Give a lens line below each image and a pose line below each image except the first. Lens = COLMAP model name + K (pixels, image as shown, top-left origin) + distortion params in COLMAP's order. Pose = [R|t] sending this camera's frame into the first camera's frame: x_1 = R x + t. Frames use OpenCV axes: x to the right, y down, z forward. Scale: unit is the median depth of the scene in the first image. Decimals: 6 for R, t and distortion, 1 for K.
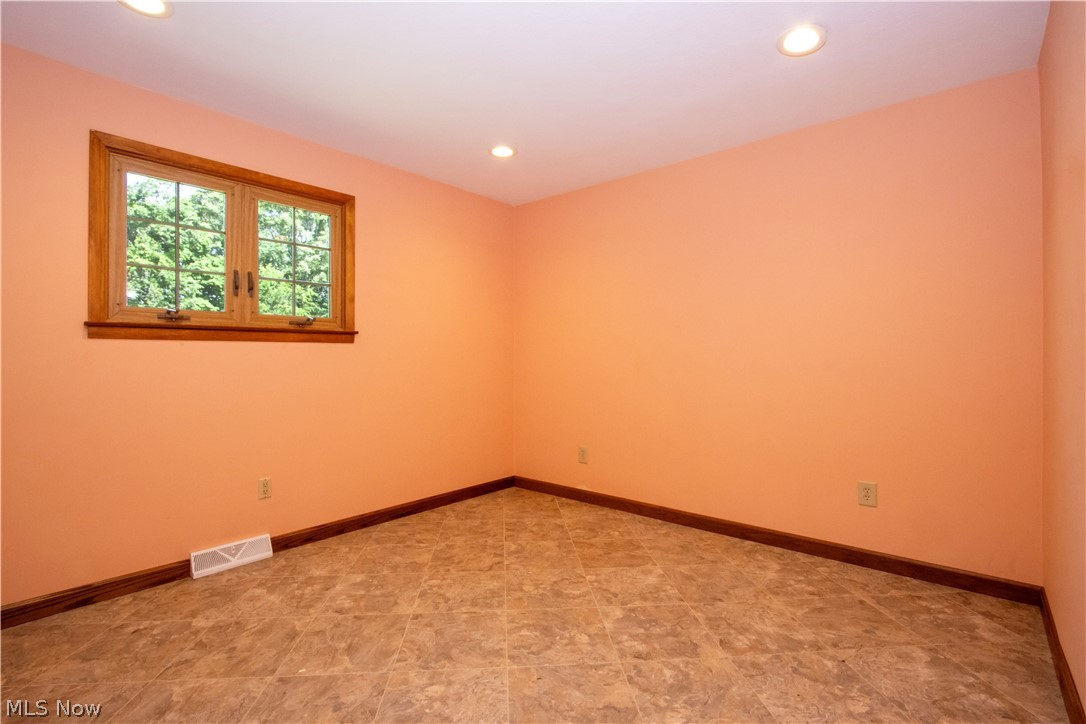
lens RADIAL K [[503.8, 0, 549.3], [0, 503.8, 357.6], [0, 0, 1]] dist [-0.024123, 0.004916]
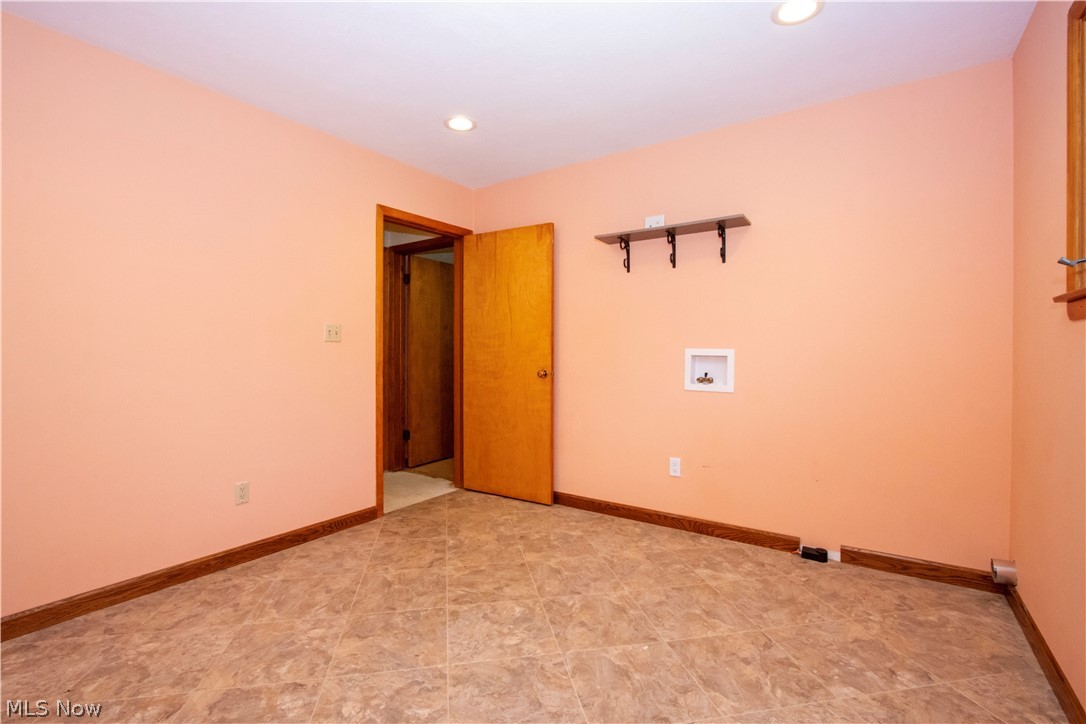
lens RADIAL K [[503.8, 0, 544.6], [0, 503.8, 355.1], [0, 0, 1]] dist [-0.024123, 0.004916]
pose [[-0.995200, 0.003312, -0.097804, -0.173463], [0.002313, 0.999944, 0.010329, -0.000813], [0.097833, 0.010054, -0.995152, 1.917201]]
